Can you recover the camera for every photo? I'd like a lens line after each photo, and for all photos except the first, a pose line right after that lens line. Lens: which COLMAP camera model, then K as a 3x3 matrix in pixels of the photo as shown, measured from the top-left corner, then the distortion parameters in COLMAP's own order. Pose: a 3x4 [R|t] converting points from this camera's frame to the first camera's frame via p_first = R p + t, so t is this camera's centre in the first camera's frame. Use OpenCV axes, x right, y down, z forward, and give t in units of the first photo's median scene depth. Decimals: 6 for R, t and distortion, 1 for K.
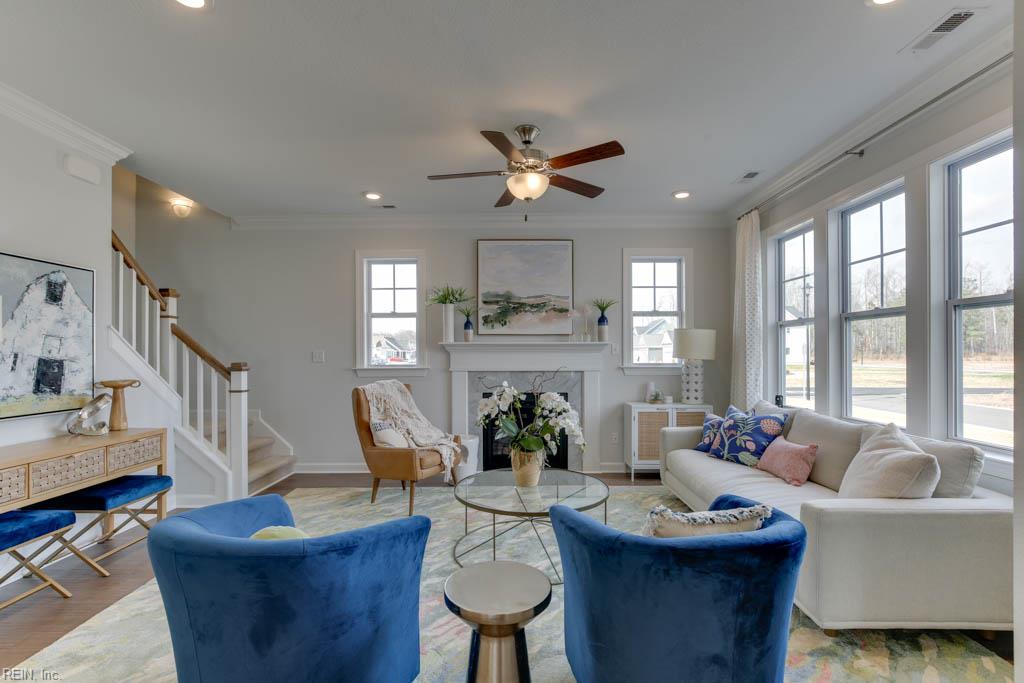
lens RADIAL K [[475.9, 0, 522.7], [0, 475.9, 351.6], [0, 0, 1]] dist [-0.005311, 0.002251]
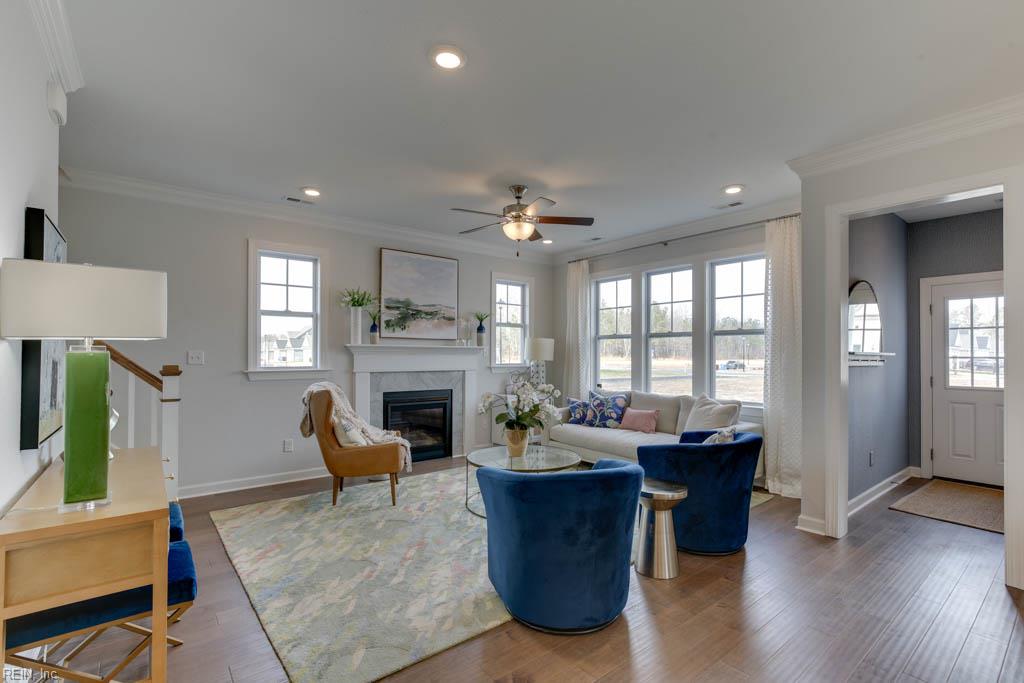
lens RADIAL K [[475.9, 0, 533.5], [0, 475.9, 346.3], [0, 0, 1]] dist [-0.005311, 0.002251]
pose [[0.767113, 0.016799, 0.641292, -0.516035], [-0.008403, 0.999834, -0.016140, -0.001800], [-0.641457, 0.006992, 0.767127, -0.028369]]
